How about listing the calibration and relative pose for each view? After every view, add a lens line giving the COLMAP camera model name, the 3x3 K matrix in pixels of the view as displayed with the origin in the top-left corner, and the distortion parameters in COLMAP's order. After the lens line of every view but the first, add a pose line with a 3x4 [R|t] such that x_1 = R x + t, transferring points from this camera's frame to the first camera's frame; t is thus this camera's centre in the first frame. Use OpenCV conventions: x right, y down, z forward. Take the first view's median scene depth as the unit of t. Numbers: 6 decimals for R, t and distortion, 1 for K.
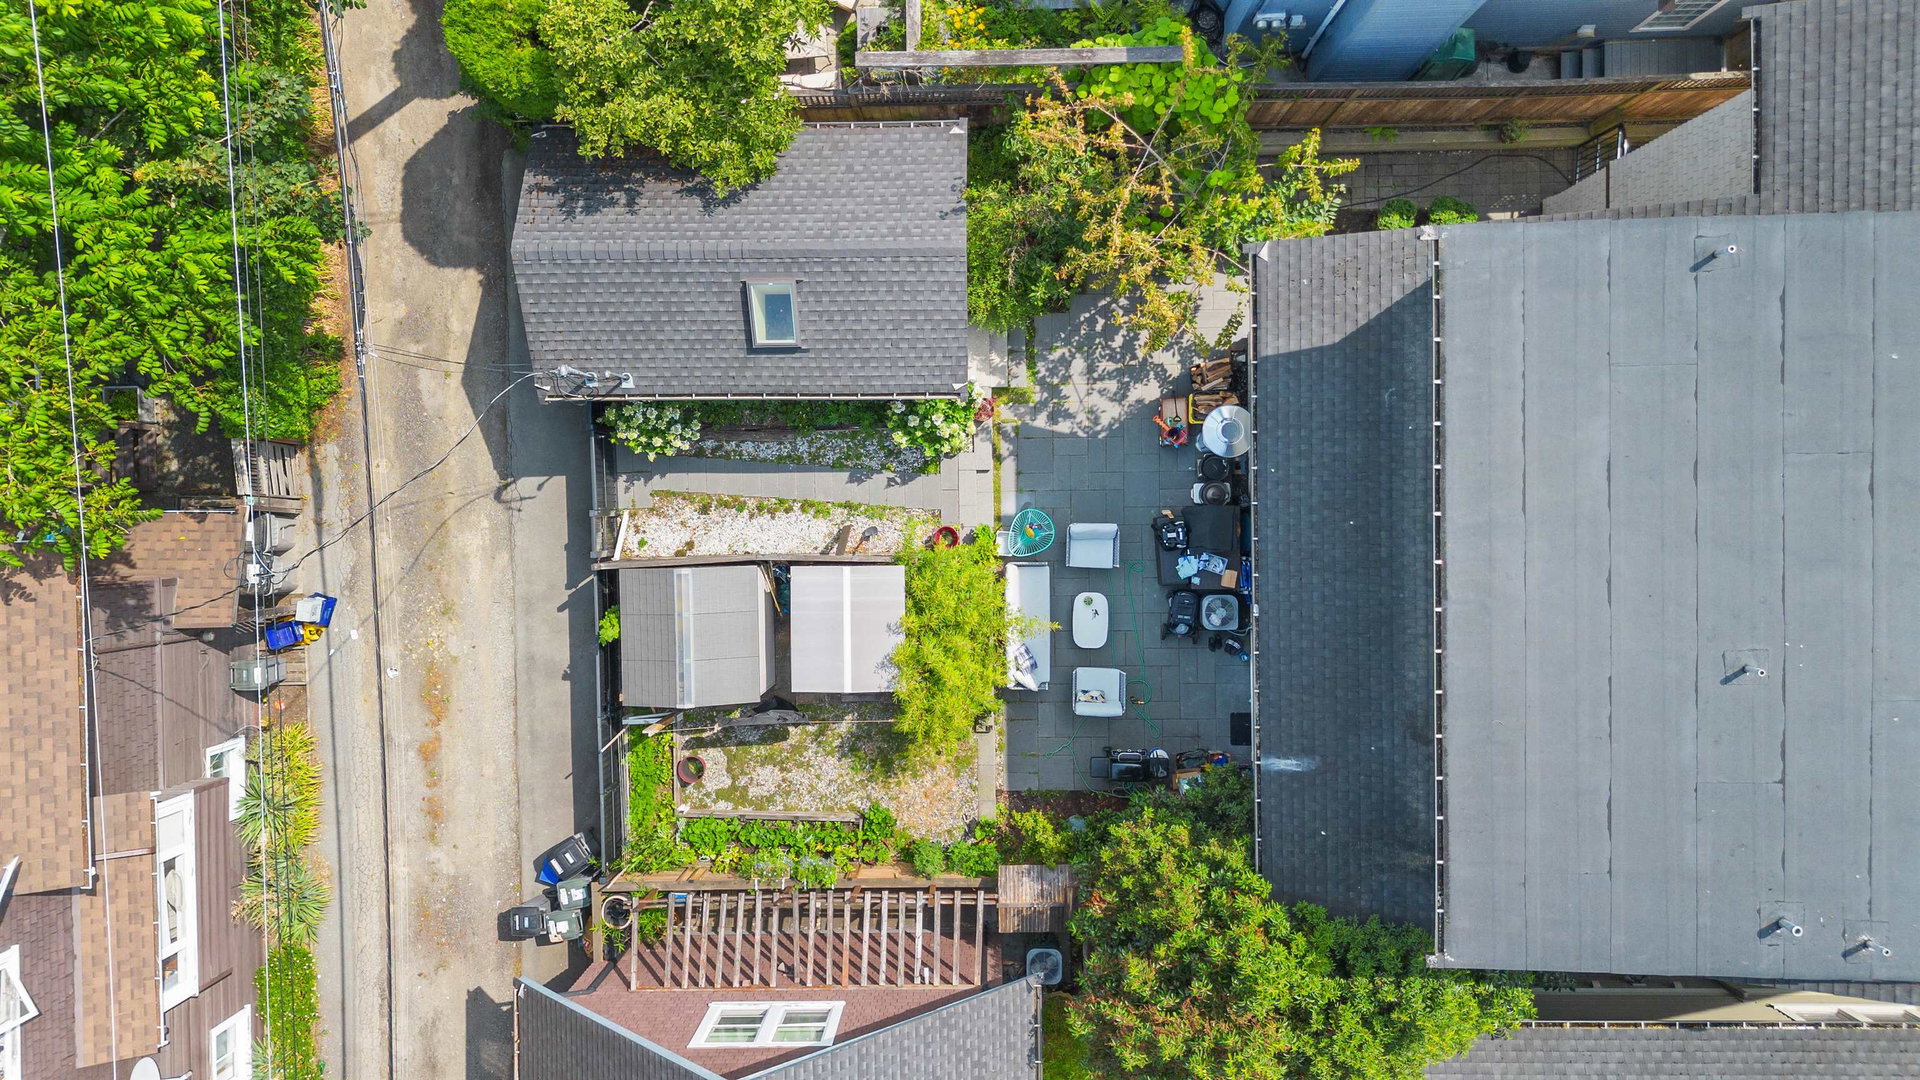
lens RADIAL K [[1362.2, 0, 960.6], [0, 1362.2, 533.7], [0, 0, 1]] dist [0.076102, -0.071635]
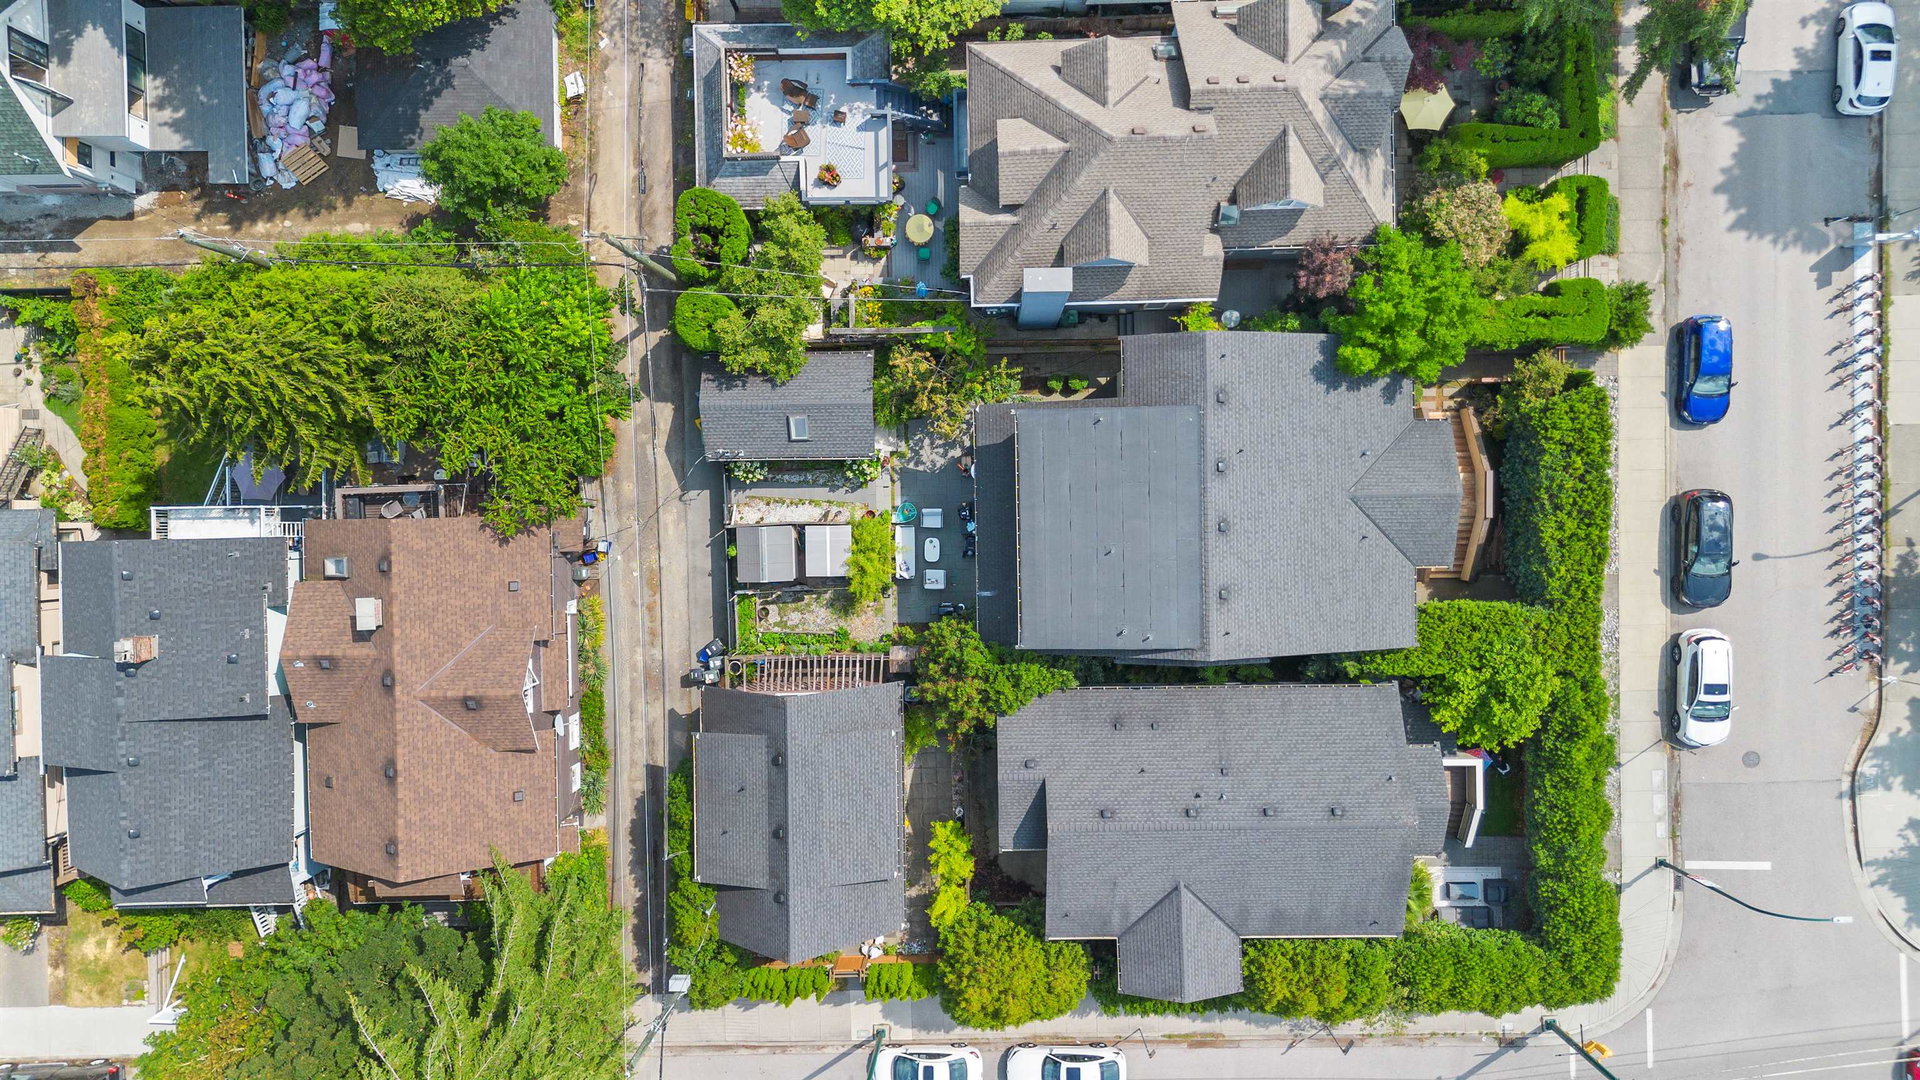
lens RADIAL K [[1411.7, 0, 988.8], [0, 1411.7, 543.8], [0, 0, 1]] dist [0.082628, -0.000170]
pose [[0.999814, -0.005910, 0.018350, 0.160326], [0.005864, 0.999980, 0.002554, 0.051110], [-0.018364, -0.002446, 0.999828, -1.563860]]
